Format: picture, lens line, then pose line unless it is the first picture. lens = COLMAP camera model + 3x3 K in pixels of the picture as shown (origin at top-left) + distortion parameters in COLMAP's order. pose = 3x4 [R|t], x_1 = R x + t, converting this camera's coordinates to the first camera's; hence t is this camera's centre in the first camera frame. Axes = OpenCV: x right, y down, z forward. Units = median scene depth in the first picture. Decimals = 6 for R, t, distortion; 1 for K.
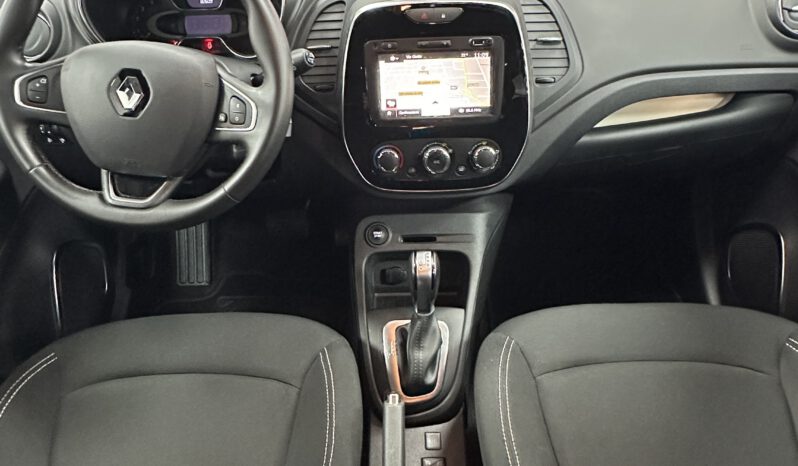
lens RADIAL K [[576.6, 0, 401.1], [0, 576.6, 238.3], [0, 0, 1]] dist [-0.011227, 0.015227]
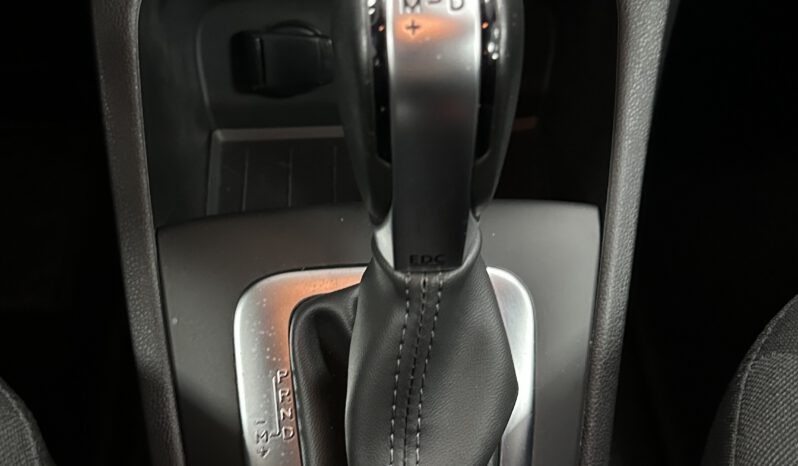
lens RADIAL K [[1001.9, 0, 401.9], [0, 1001.9, 237.9], [0, 0, 1]] dist [0.109479, 0.000000]
pose [[0.997846, -0.036040, 0.054812, 0.012622], [0.020841, 0.966440, 0.256045, 0.034283], [-0.062201, -0.254351, 0.965110, 0.647527]]
